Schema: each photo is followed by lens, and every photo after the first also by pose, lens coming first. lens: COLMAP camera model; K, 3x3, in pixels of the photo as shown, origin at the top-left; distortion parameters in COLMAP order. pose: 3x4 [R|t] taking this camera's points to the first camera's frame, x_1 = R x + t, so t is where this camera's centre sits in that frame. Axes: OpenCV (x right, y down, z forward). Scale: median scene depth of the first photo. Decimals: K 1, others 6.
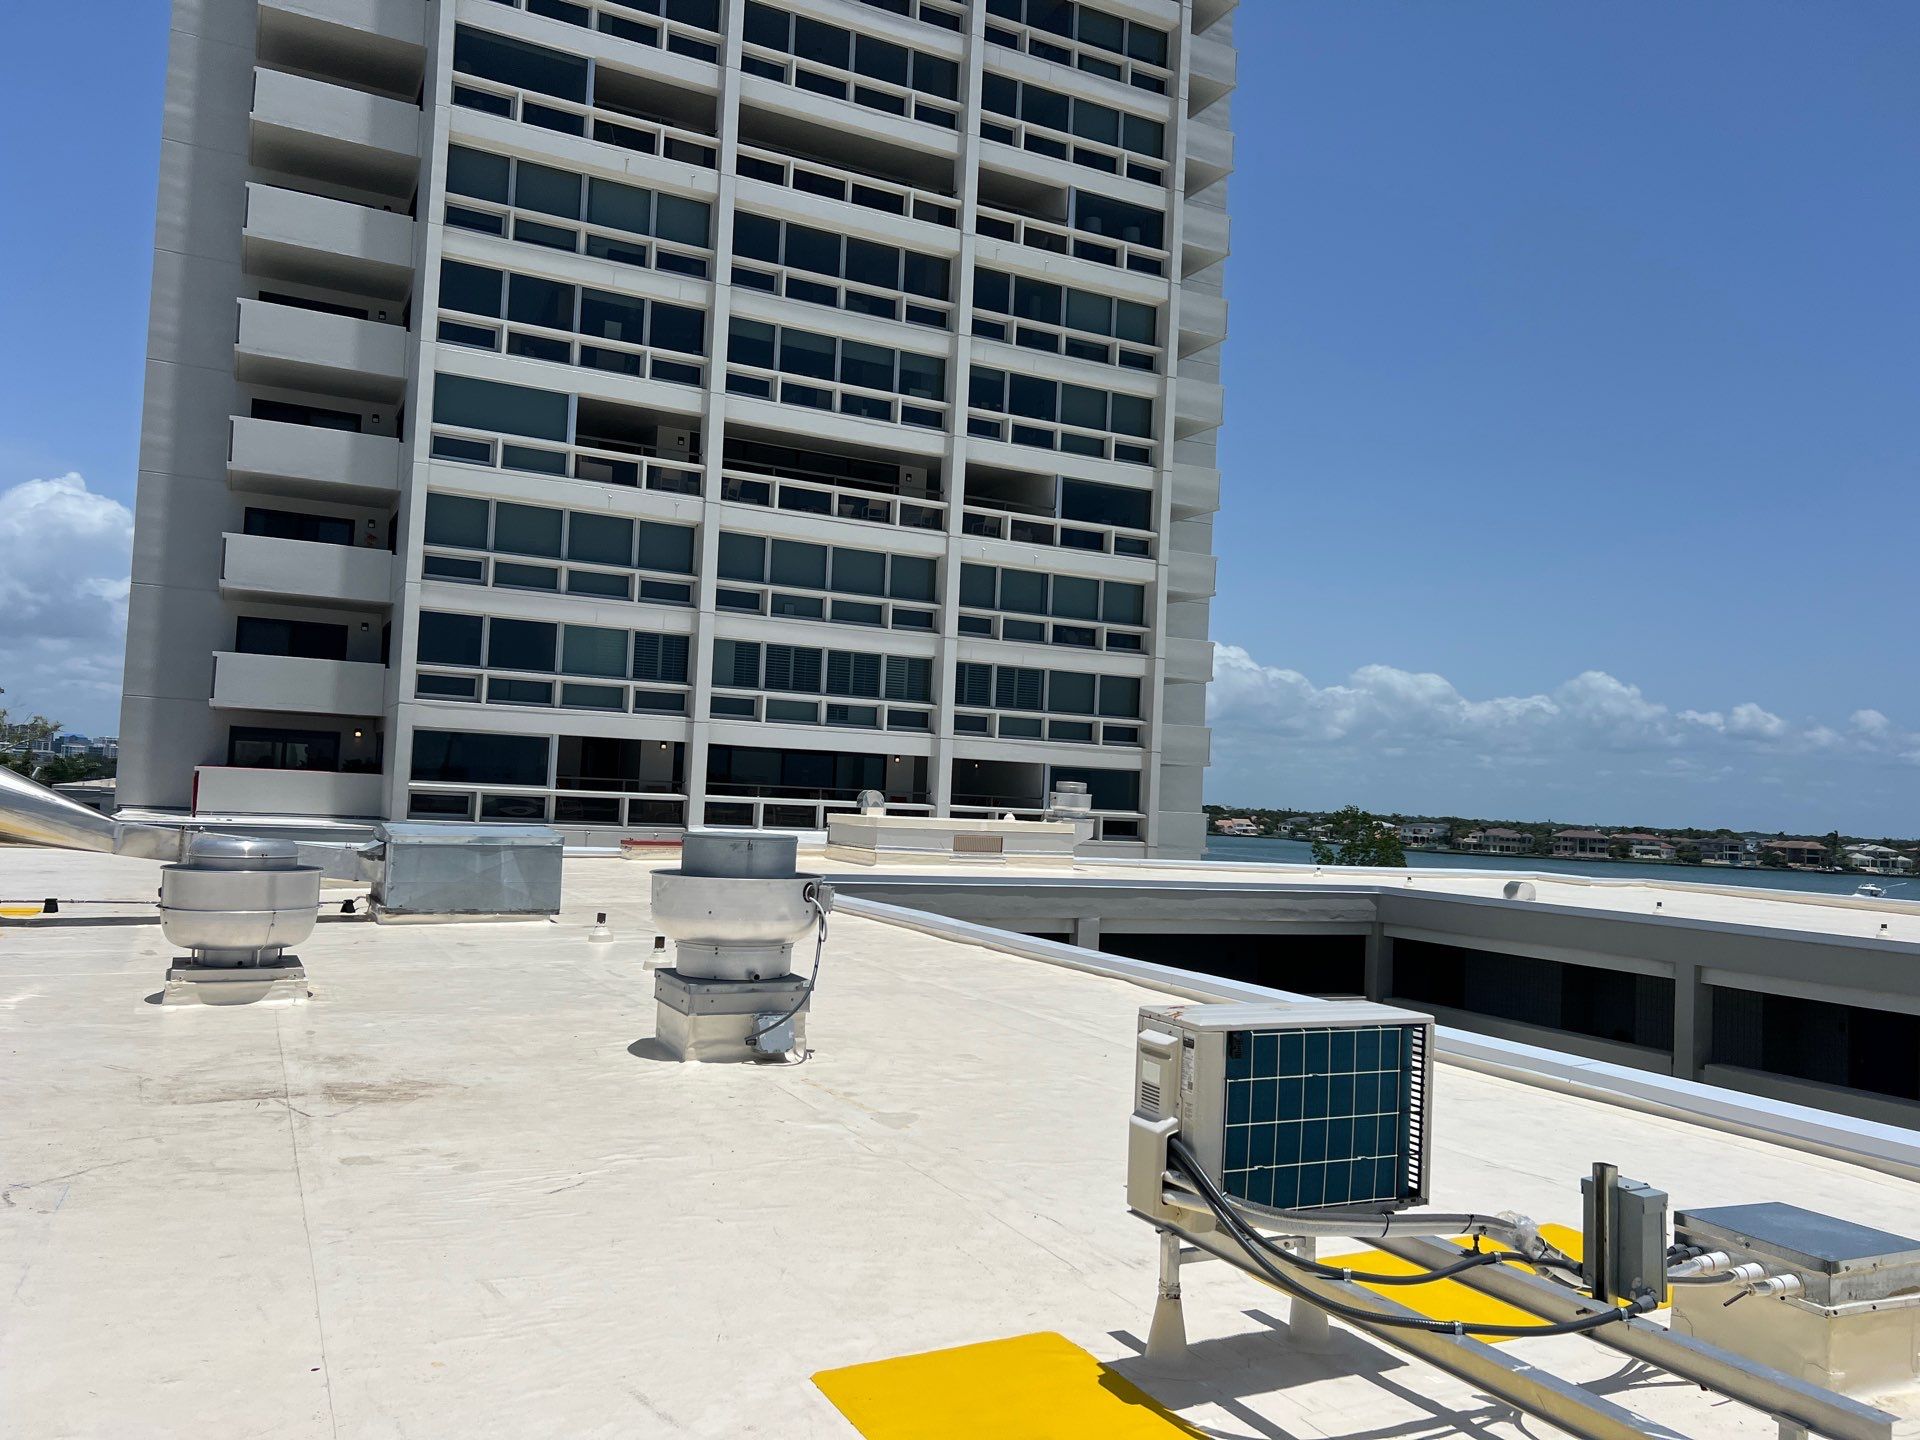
lens RADIAL K [[1441.1, 0, 958.1], [0, 1441.1, 727.0], [0, 0, 1]] dist [0.072231, -0.075974]
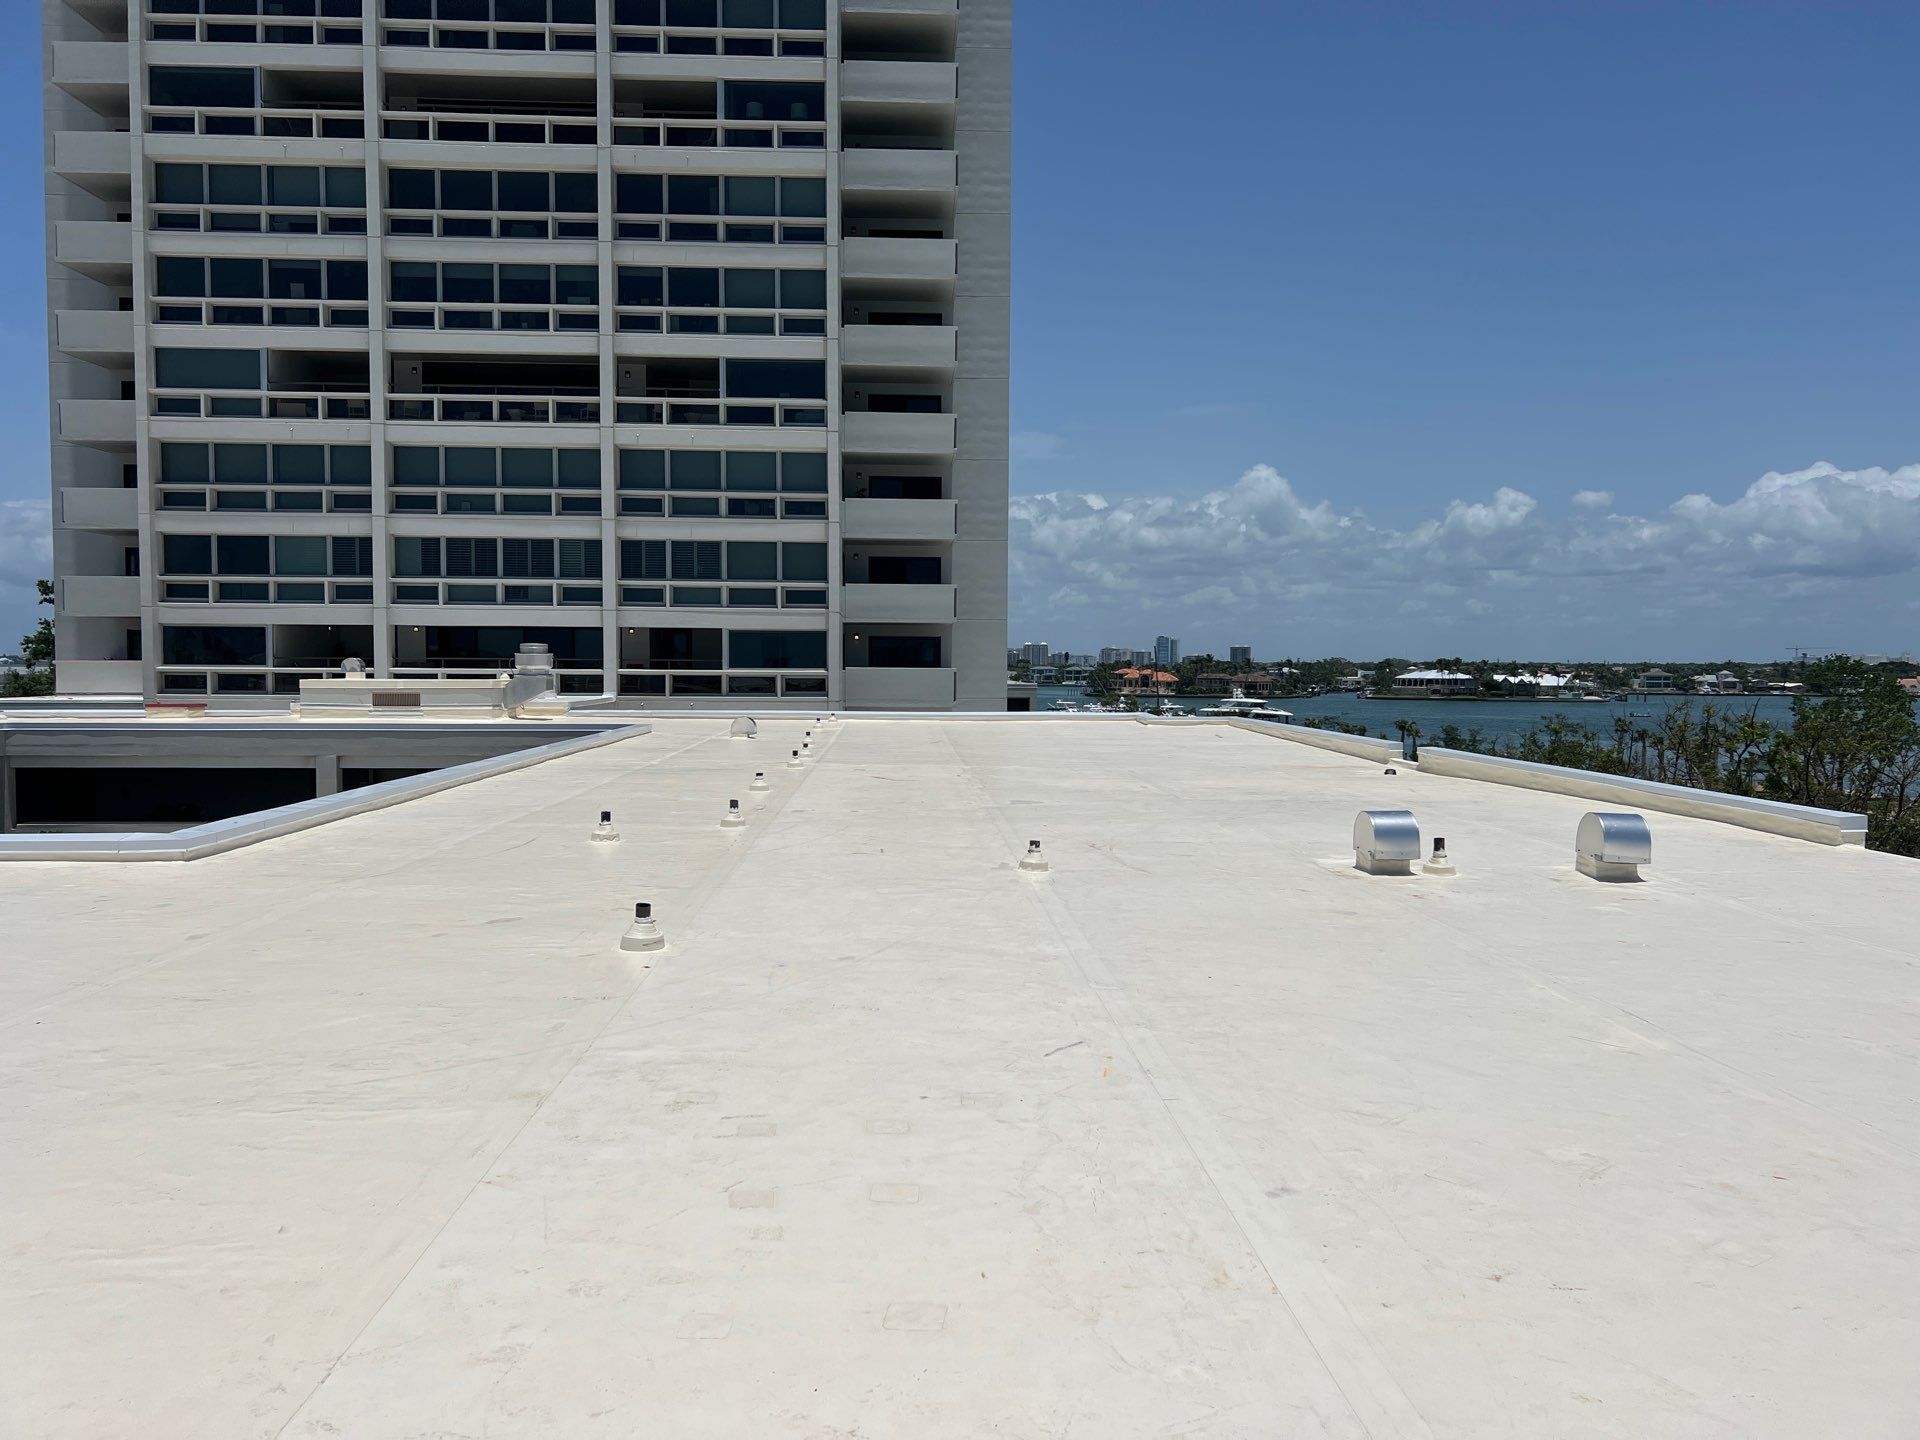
lens RADIAL K [[1441.1, 0, 934.1], [0, 1441.1, 724.2], [0, 0, 1]] dist [0.072231, -0.075974]
pose [[0.906123, -0.022163, -0.422433, 0.751751], [0.056057, 0.996110, 0.067982, 0.036830], [0.419283, -0.085280, 0.903841, 0.079955]]
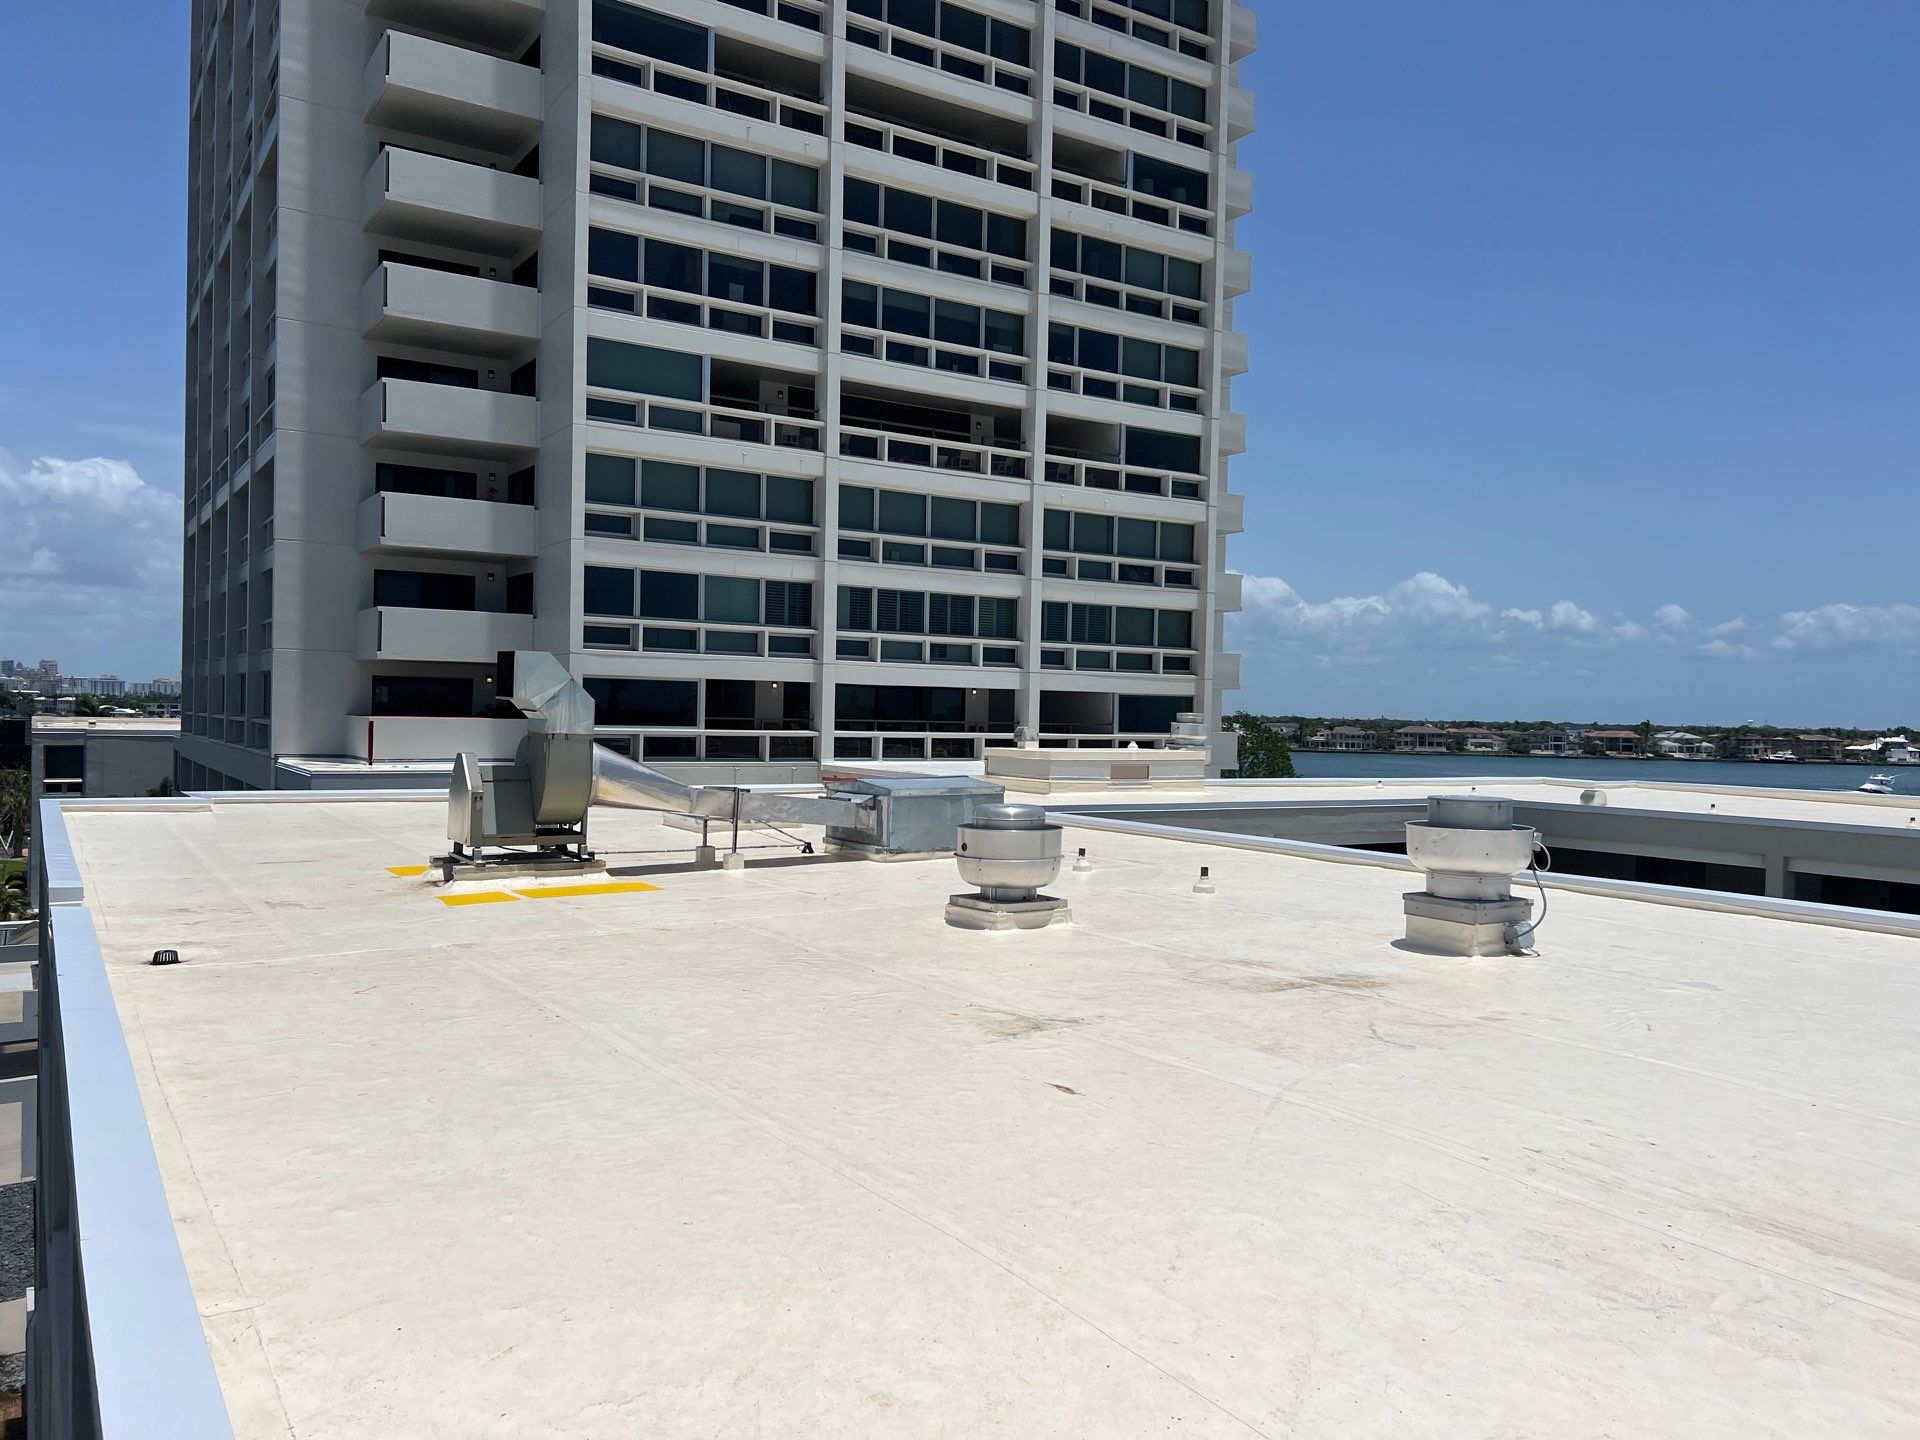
lens RADIAL K [[1441.1, 0, 977.4], [0, 1441.1, 729.8], [0, 0, 1]] dist [0.072231, -0.075974]
pose [[0.993360, -0.025784, 0.112118, -0.187930], [0.018508, 0.997684, 0.065454, -0.022175], [-0.113546, -0.062944, 0.991537, -0.083370]]
